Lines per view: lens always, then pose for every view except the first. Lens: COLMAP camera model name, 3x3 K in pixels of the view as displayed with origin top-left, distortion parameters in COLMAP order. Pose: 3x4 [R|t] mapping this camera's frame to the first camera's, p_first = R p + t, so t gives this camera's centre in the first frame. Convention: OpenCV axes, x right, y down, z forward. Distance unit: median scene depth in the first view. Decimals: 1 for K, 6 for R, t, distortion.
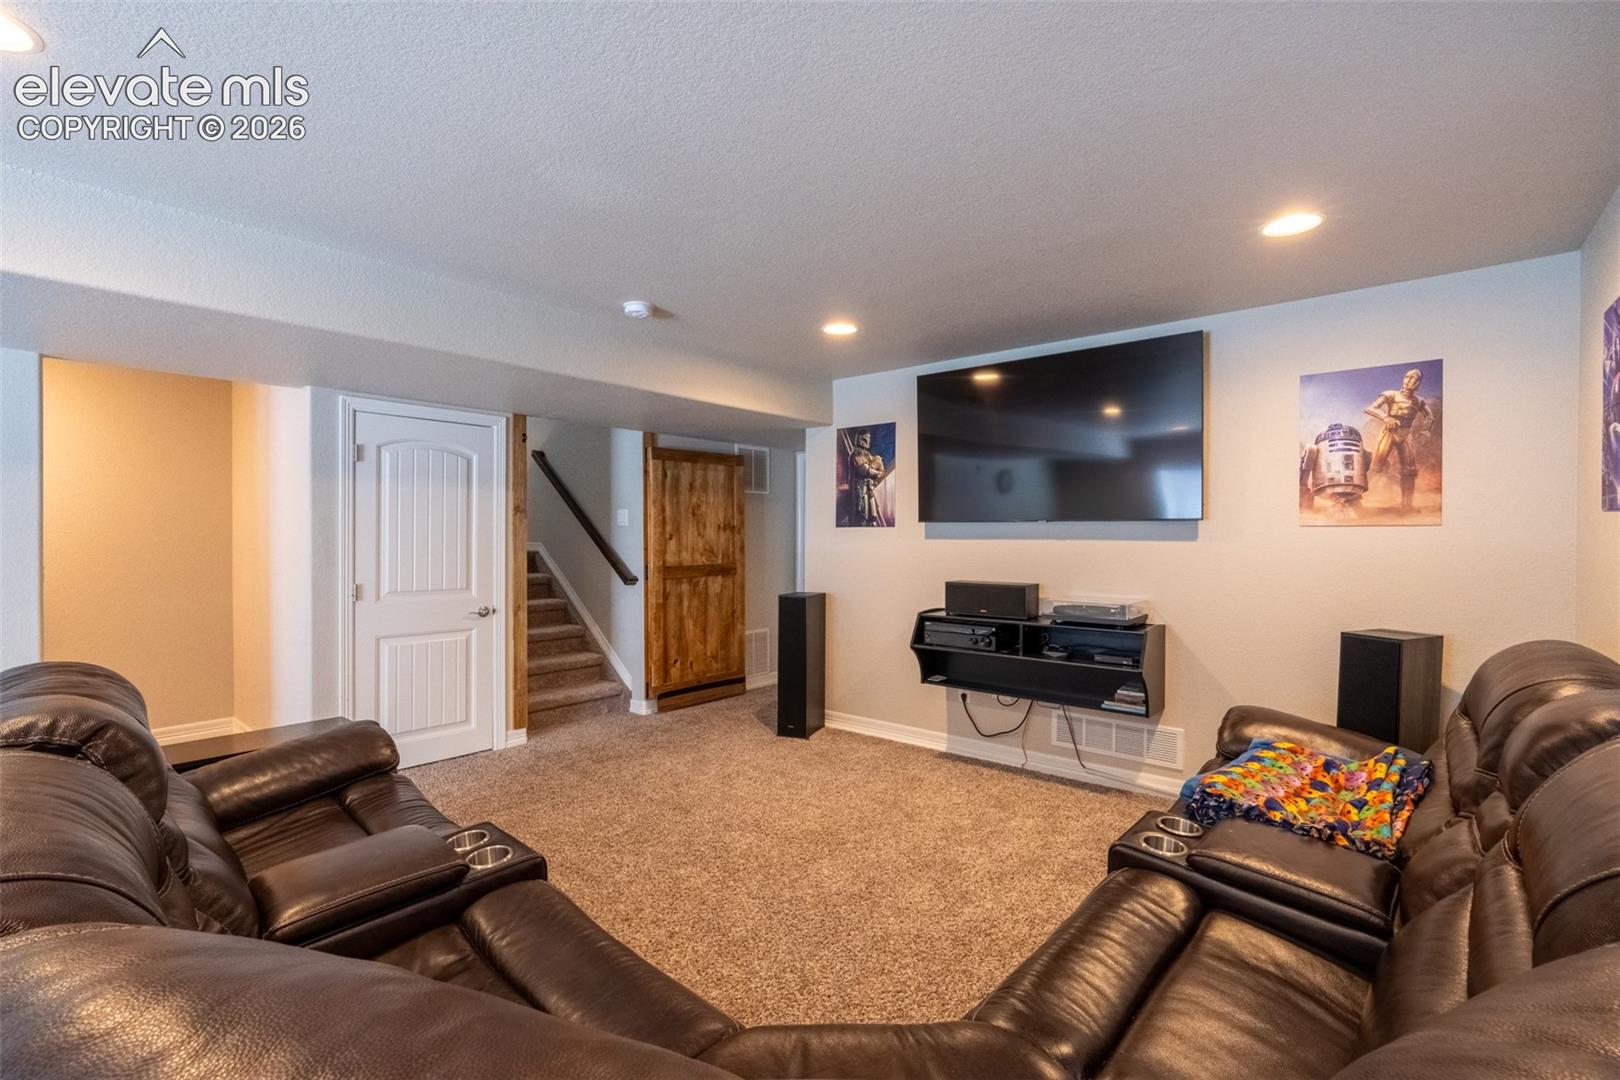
lens RADIAL K [[718.7, 0, 807.1], [0, 718.7, 539.3], [0, 0, 1]] dist [-0.003436, 0.000152]
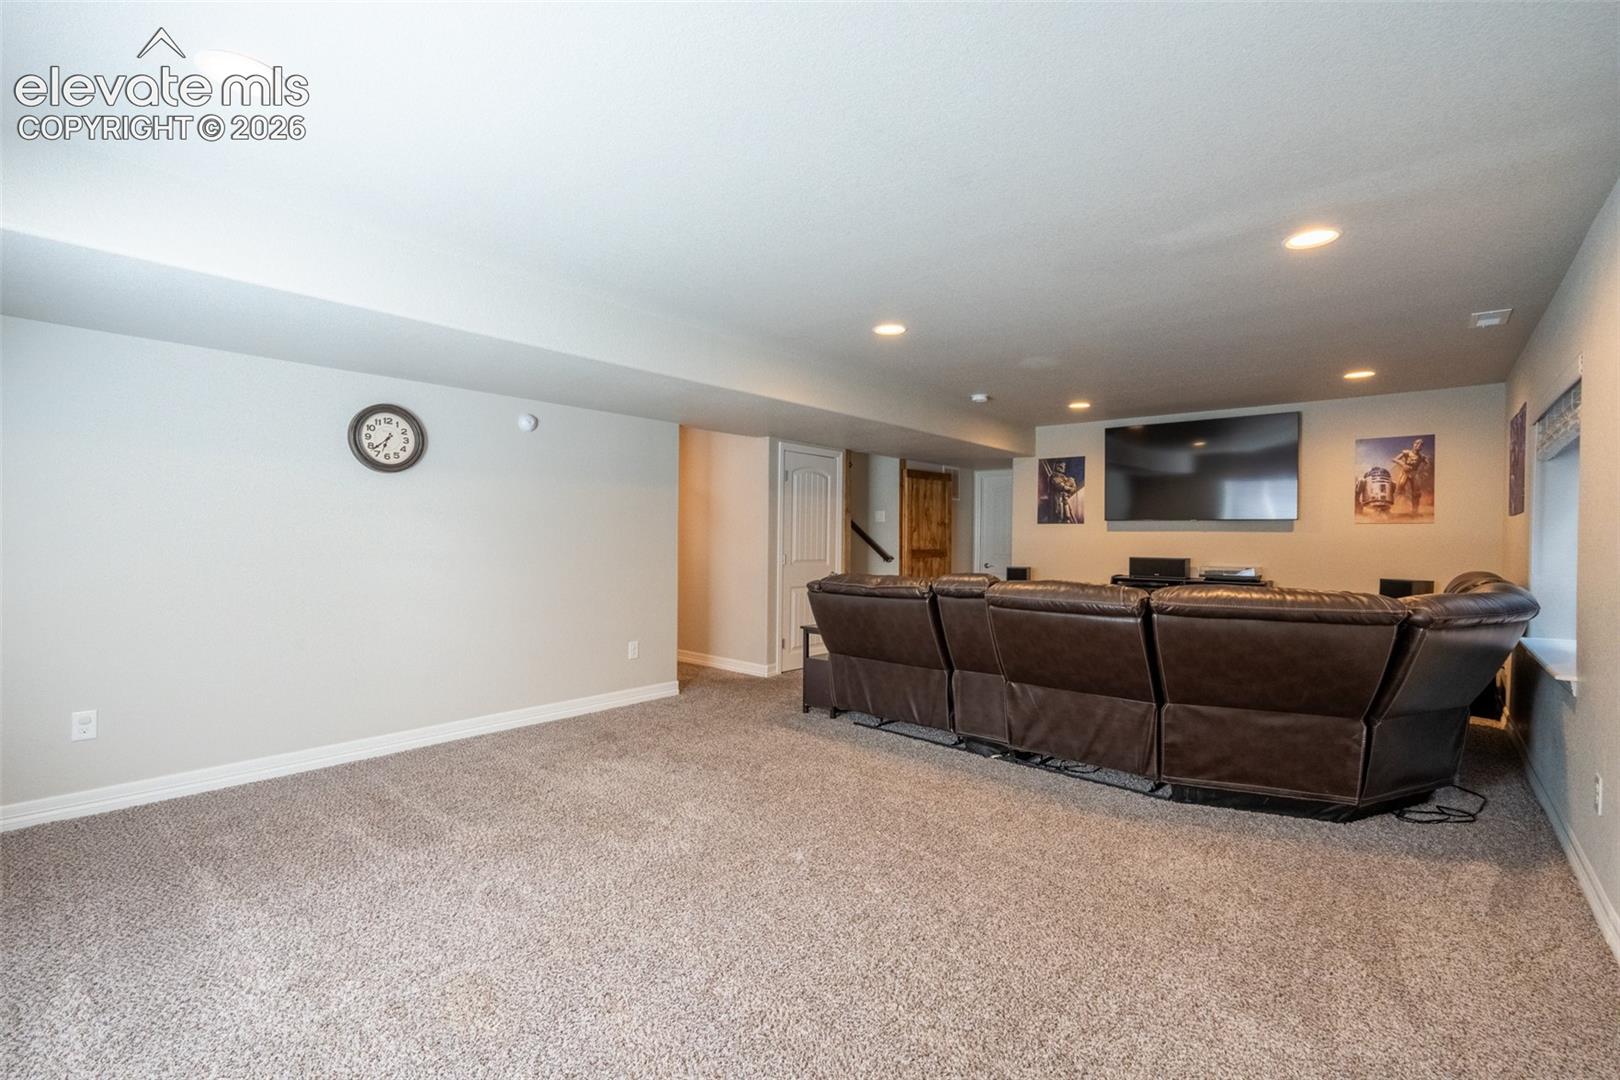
lens RADIAL K [[718.7, 0, 807.7], [0, 718.7, 537.8], [0, 0, 1]] dist [-0.003436, 0.000152]
pose [[0.999967, 0.008108, 0.001028, -0.514992], [-0.008102, 0.999951, -0.005667, 0.029177], [-0.001074, 0.005658, 0.999983, -0.596560]]
